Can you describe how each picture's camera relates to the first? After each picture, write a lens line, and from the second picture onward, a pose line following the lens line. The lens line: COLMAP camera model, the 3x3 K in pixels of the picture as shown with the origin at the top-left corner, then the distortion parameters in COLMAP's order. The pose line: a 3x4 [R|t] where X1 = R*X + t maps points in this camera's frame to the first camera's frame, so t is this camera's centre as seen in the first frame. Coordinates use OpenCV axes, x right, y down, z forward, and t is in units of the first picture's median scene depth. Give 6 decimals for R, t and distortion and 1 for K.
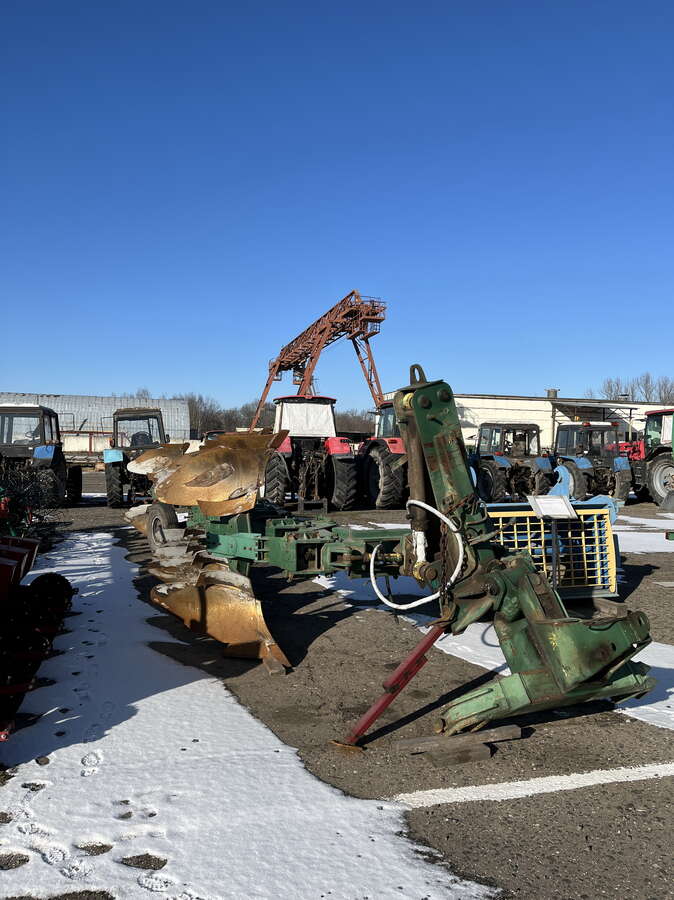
lens RADIAL K [[684.4, 0, 340.0], [0, 684.4, 450.5], [0, 0, 1]] dist [0.059556, -0.077715]
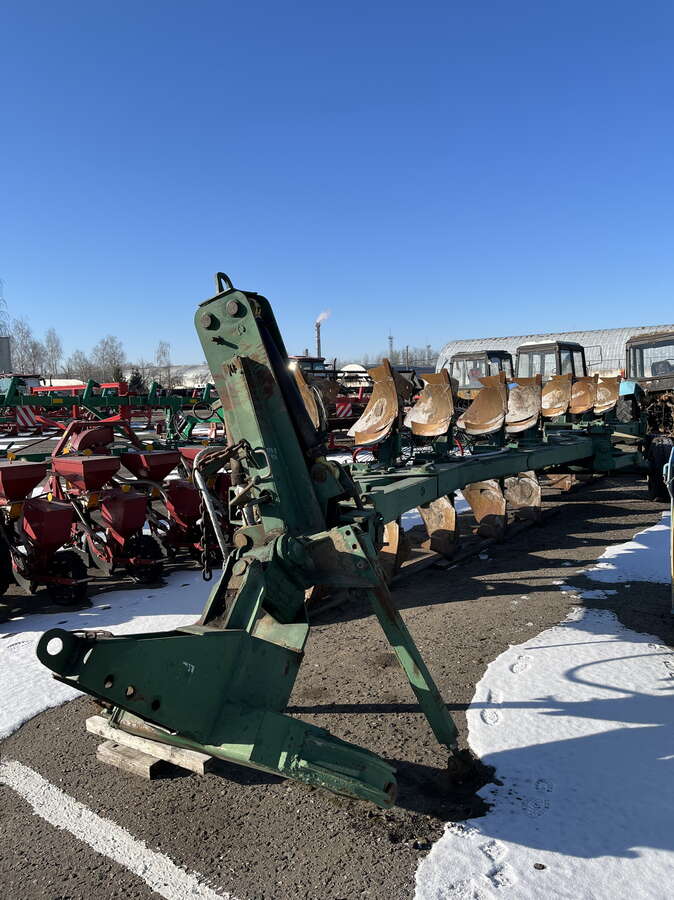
lens RADIAL K [[684.4, 0, 338.2], [0, 684.4, 447.0], [0, 0, 1]] dist [0.059556, -0.077715]
pose [[0.586999, 0.027511, -0.809120, 0.686480], [0.047131, 0.996566, 0.068077, 0.018828], [0.808214, -0.078096, 0.583687, 0.528379]]
